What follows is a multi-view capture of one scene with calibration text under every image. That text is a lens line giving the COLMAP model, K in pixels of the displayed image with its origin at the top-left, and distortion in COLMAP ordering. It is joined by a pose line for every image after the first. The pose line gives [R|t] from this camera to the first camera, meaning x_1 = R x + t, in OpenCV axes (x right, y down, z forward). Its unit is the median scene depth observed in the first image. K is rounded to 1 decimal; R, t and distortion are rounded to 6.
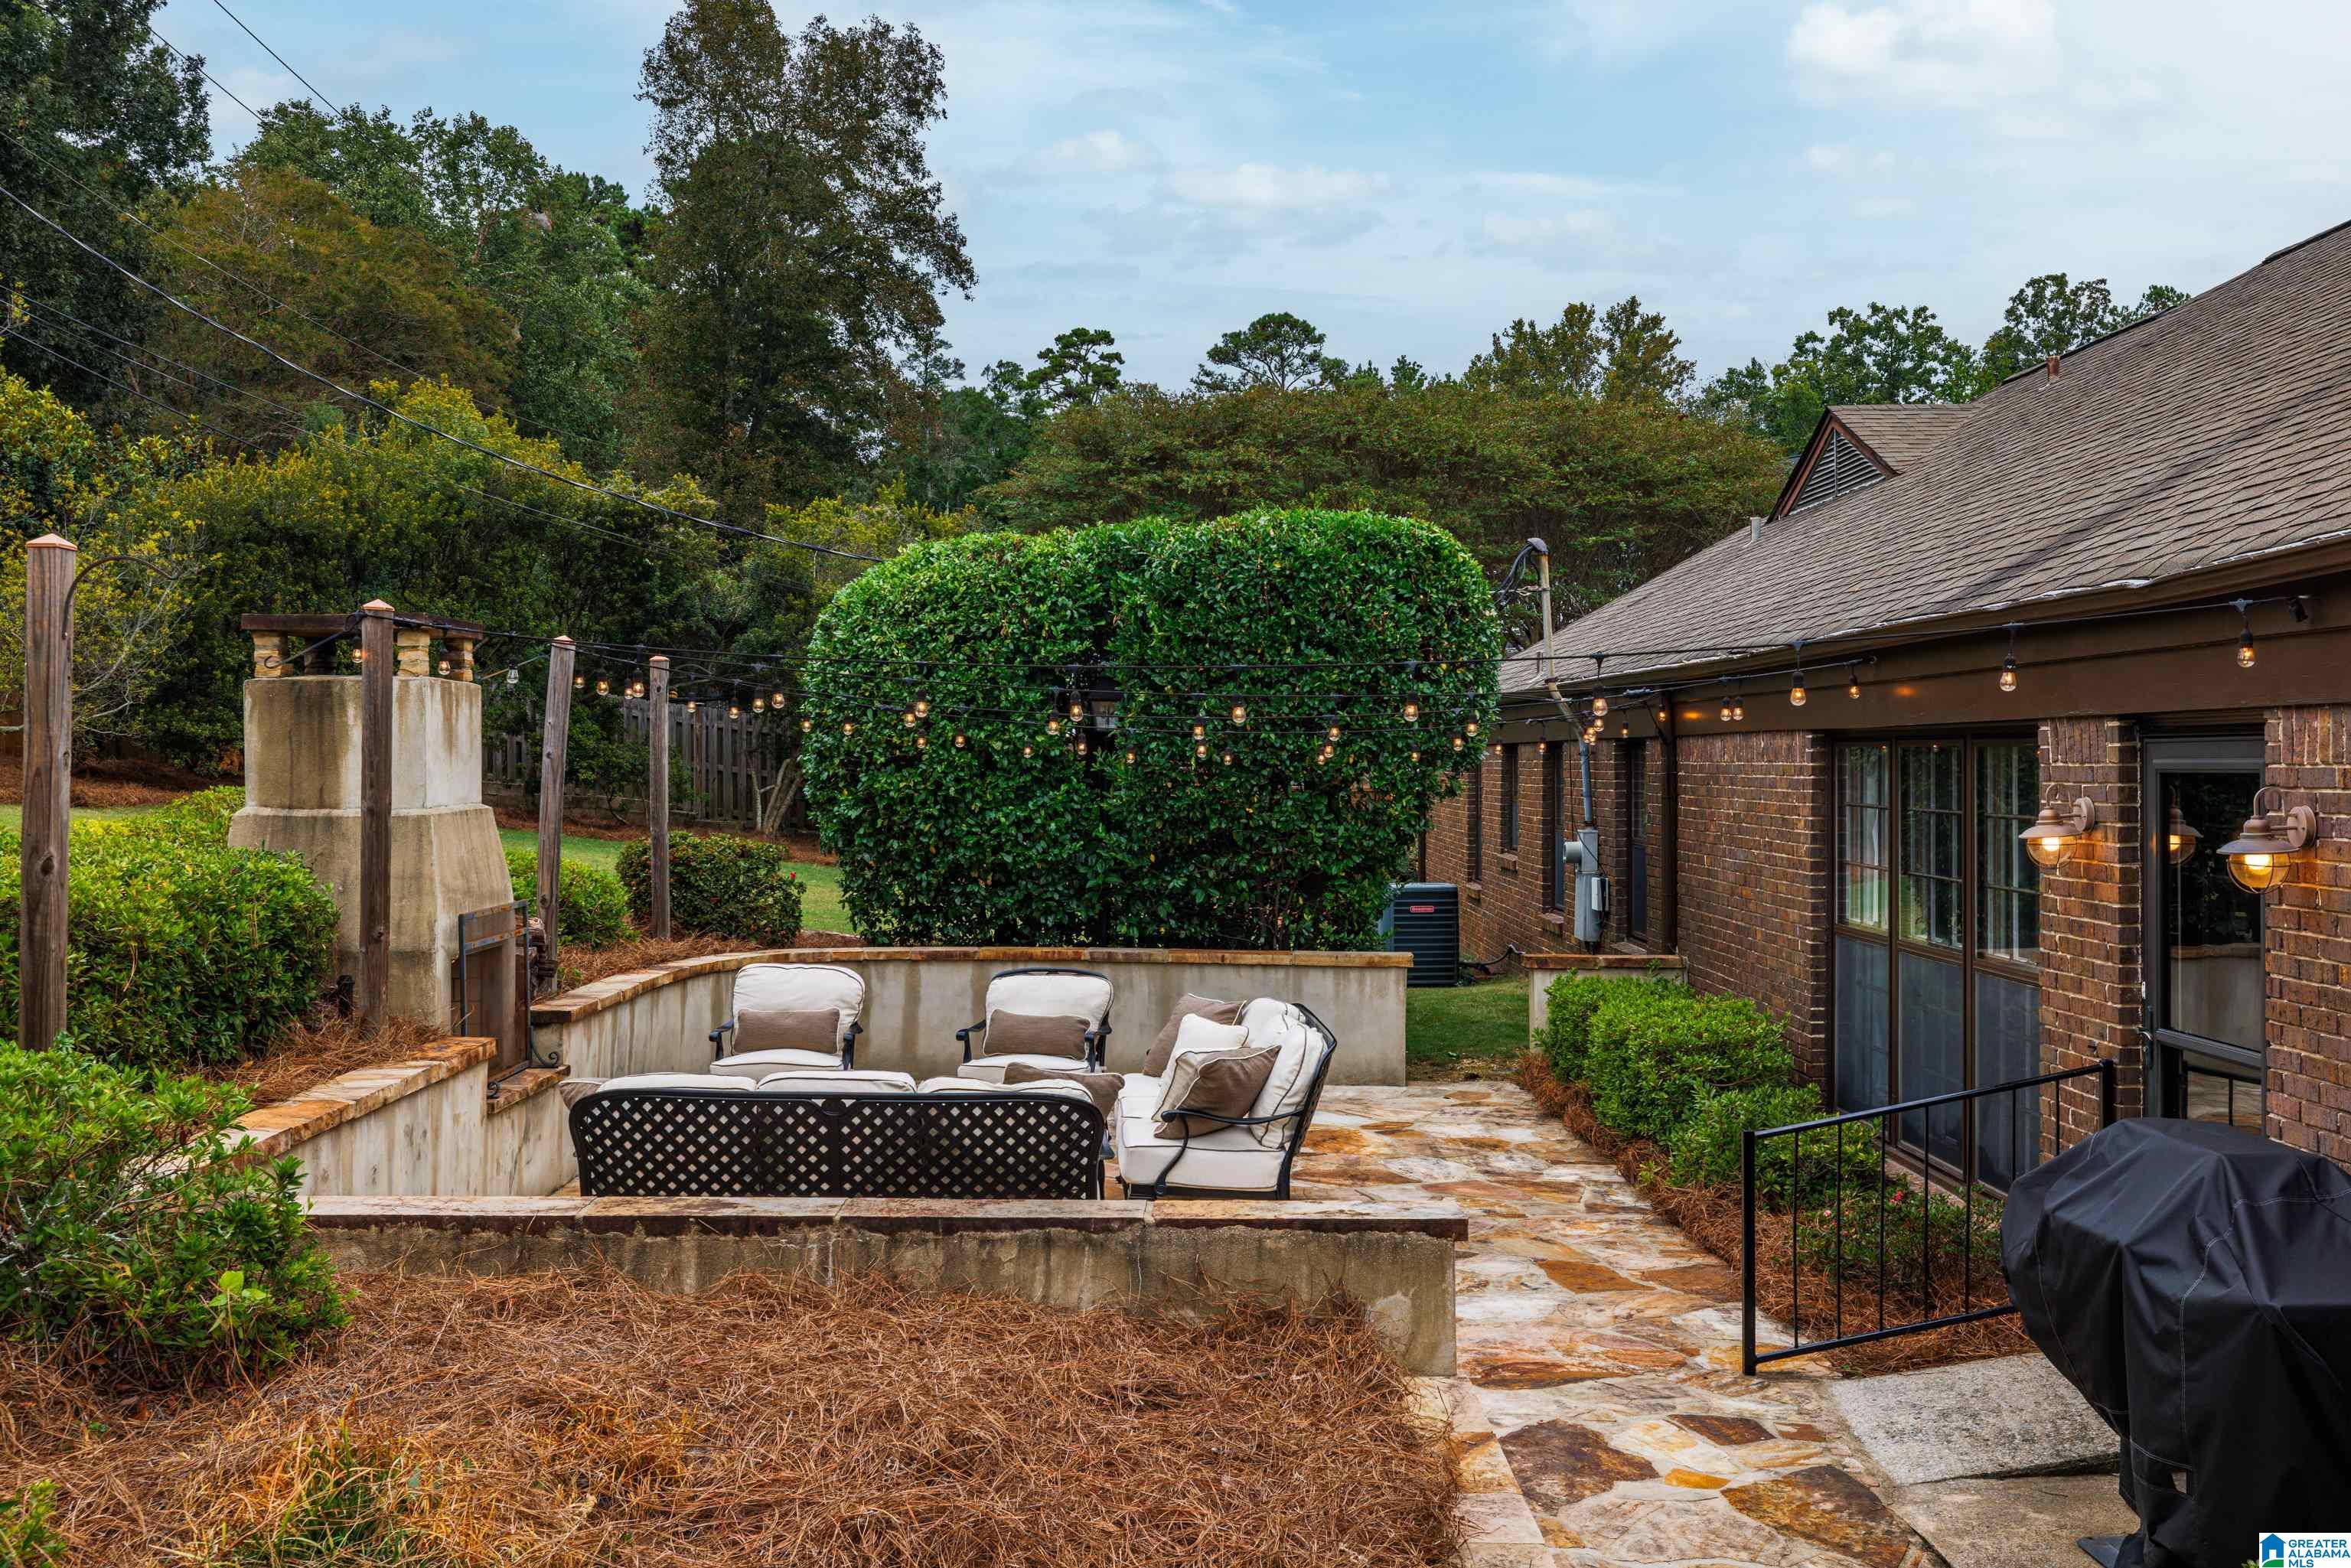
lens RADIAL K [[2265.0, 0, 1168.8], [0, 2265.0, 779.3], [0, 0, 1]] dist [-0.009029, 0.000000]
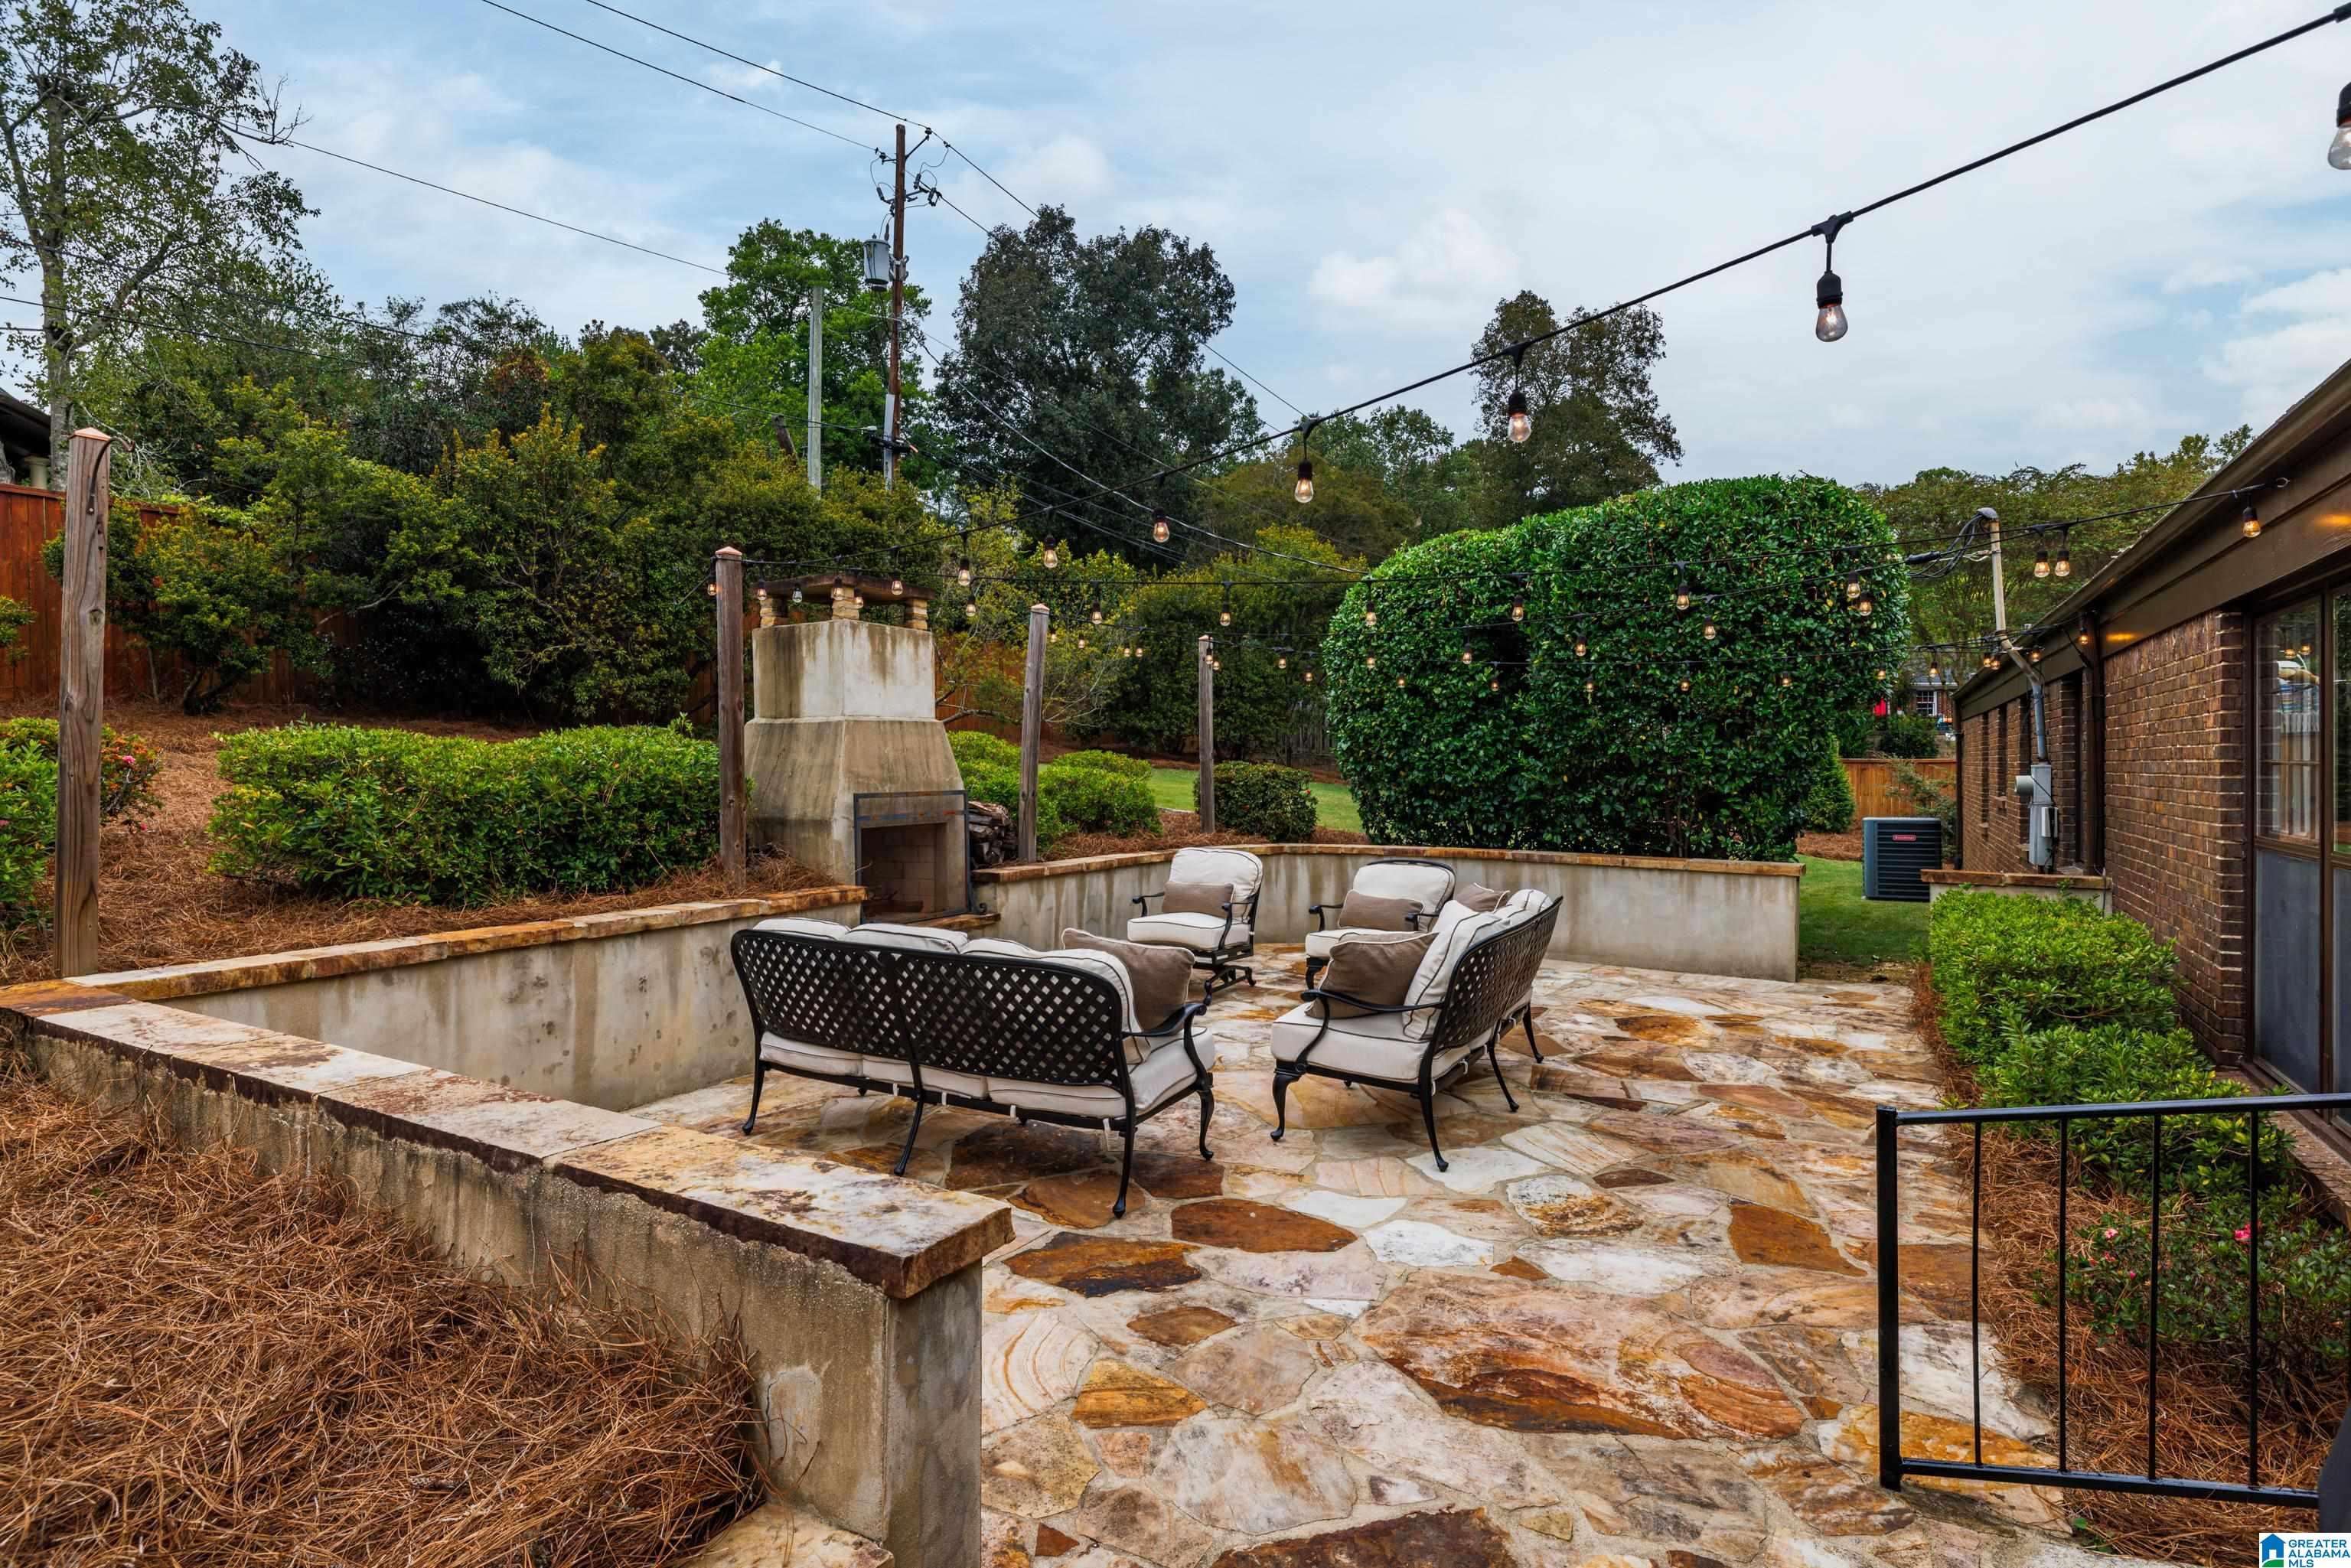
lens RADIAL K [[1195.4, 0, 1164.7], [0, 1195.4, 778.3], [0, 0, 1]] dist [-0.001850, 0.000143]
pose [[0.858343, 0.001718, -0.513074, 0.140783], [-0.000500, 0.999997, 0.002511, 0.033376], [0.513077, -0.001898, 0.858341, 0.334046]]
